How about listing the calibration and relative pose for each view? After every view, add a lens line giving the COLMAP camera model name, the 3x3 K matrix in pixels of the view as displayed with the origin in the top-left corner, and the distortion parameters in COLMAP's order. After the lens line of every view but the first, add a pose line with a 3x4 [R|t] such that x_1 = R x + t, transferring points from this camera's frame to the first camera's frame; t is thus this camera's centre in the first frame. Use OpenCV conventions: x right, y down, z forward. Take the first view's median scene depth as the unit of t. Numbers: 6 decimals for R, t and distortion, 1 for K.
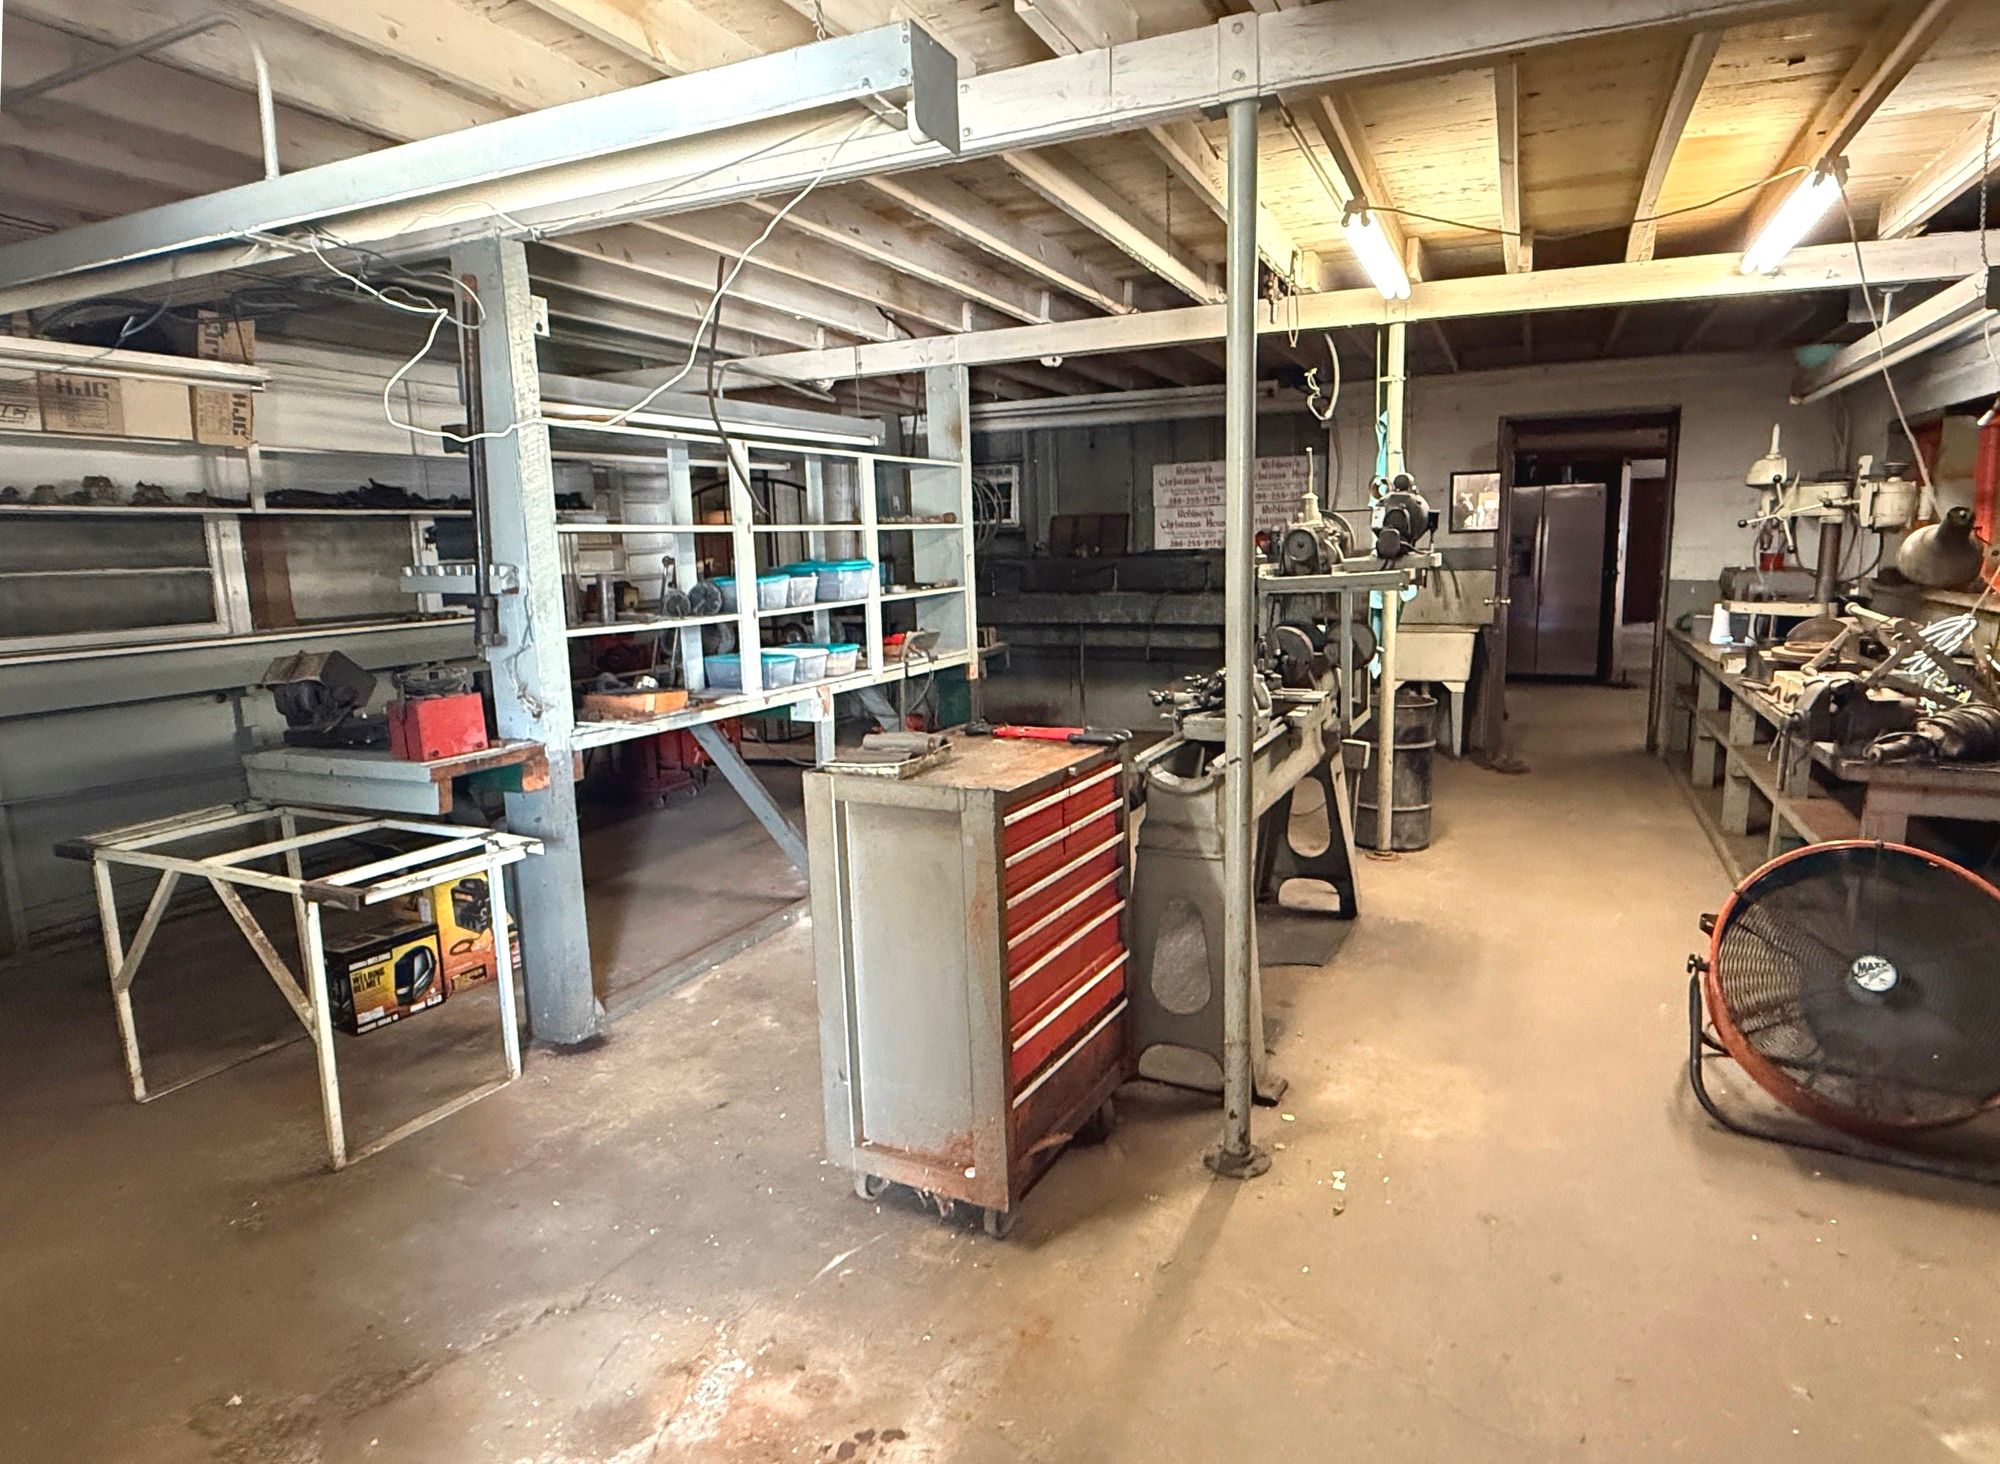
lens RADIAL K [[1137.7, 0, 1001.6], [0, 1137.7, 731.0], [0, 0, 1]] dist [-0.005738, -0.000549]
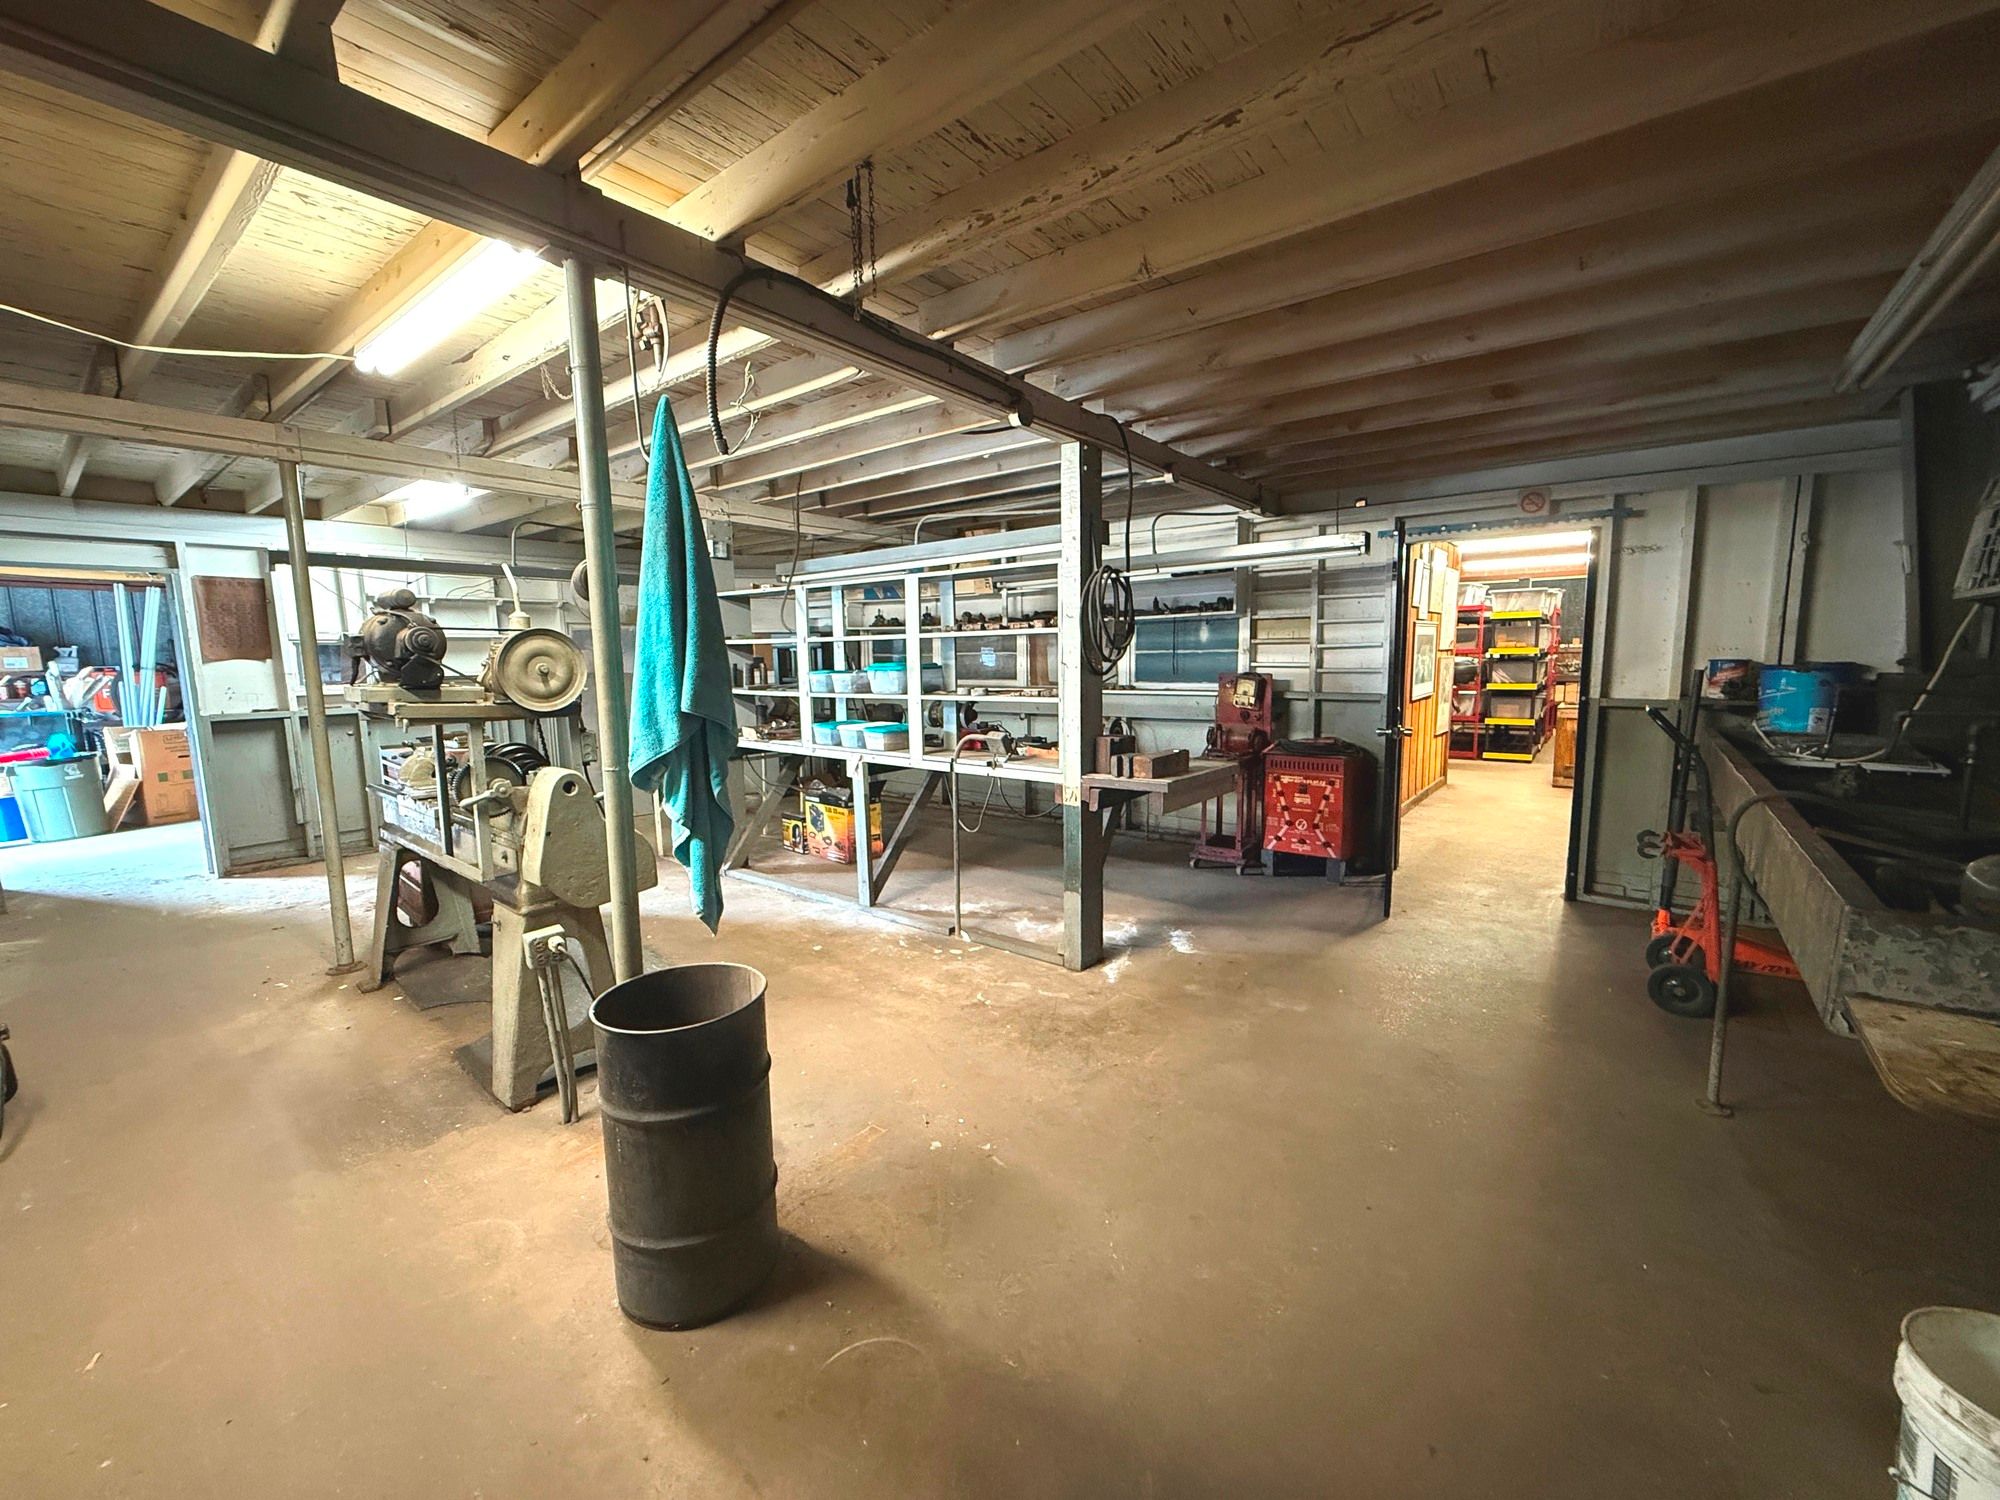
lens RADIAL K [[797.2, 0, 998.6], [0, 797.2, 746.6], [0, 0, 1]] dist [-0.003478, 0.000003]
pose [[-0.228850, 0.141296, -0.963153, 0.776731], [-0.150616, 0.972356, 0.178433, -0.261080], [0.961739, 0.185900, -0.201243, 1.455472]]
